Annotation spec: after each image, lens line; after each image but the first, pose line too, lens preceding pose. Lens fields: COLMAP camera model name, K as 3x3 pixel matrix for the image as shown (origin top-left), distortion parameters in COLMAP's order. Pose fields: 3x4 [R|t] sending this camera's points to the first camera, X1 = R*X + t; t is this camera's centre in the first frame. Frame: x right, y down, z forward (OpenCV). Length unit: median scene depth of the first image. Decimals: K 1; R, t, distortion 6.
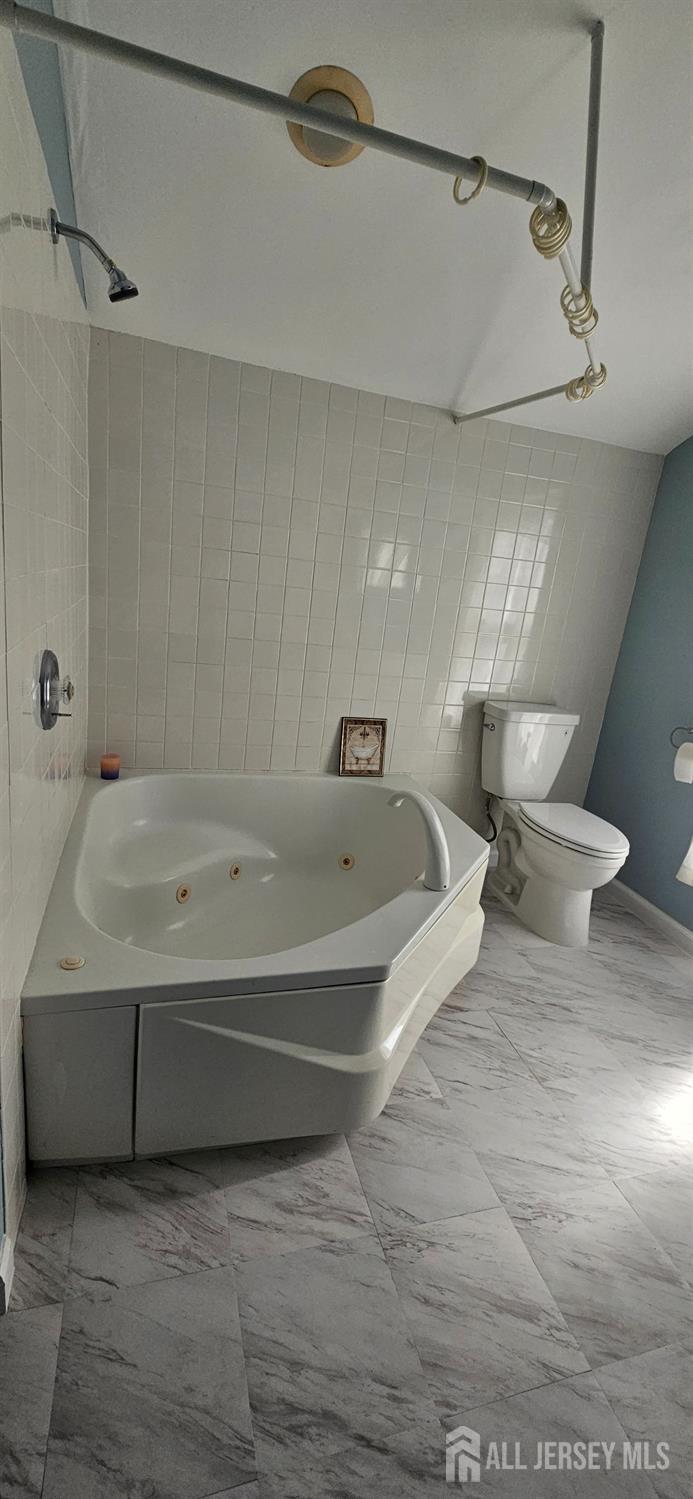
lens RADIAL K [[615.9, 0, 337.8], [0, 615.9, 747.7], [0, 0, 1]] dist [0.001262, 0.000763]
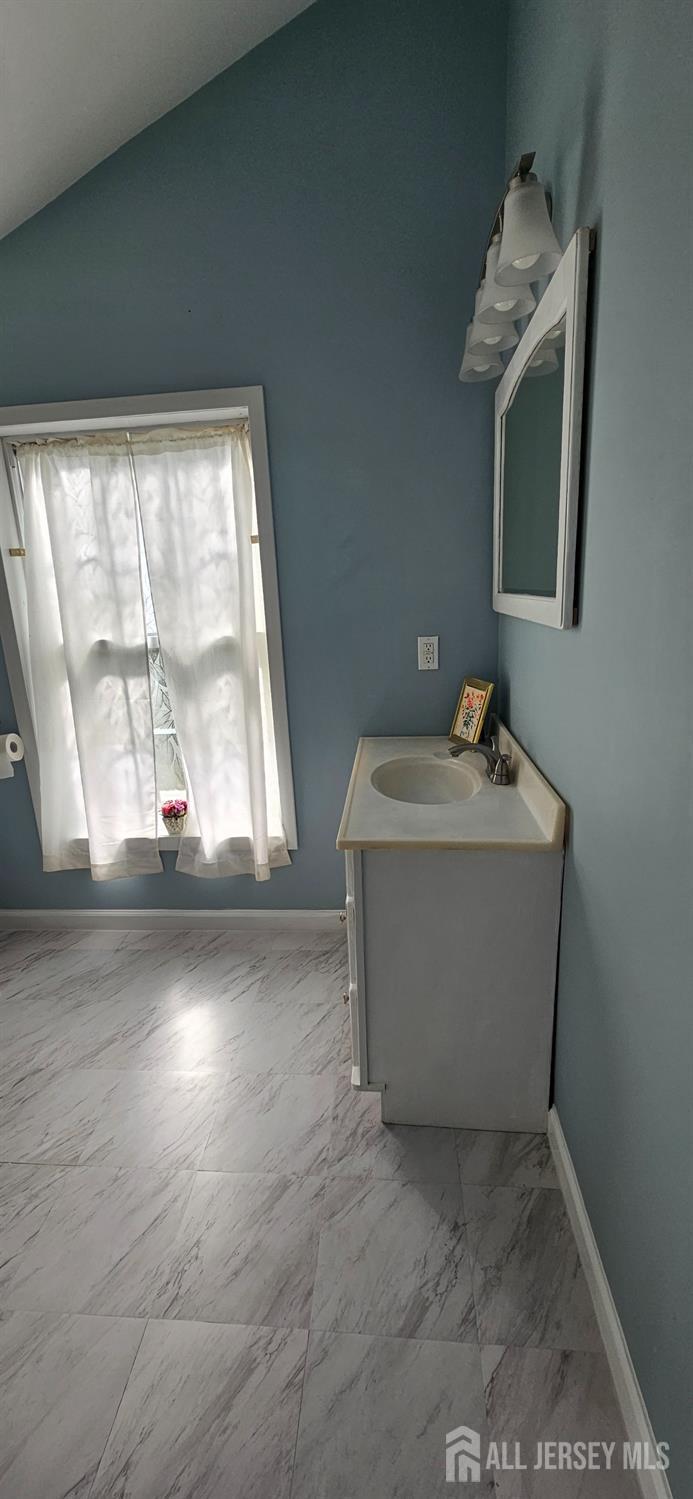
lens RADIAL K [[615.9, 0, 336.2], [0, 615.9, 751.2], [0, 0, 1]] dist [0.001262, 0.000763]
pose [[0.359582, -0.365349, 0.858615, -0.058290], [0.341023, 0.907963, 0.243529, -0.051436], [-0.868564, 0.205239, 0.451080, 0.194160]]
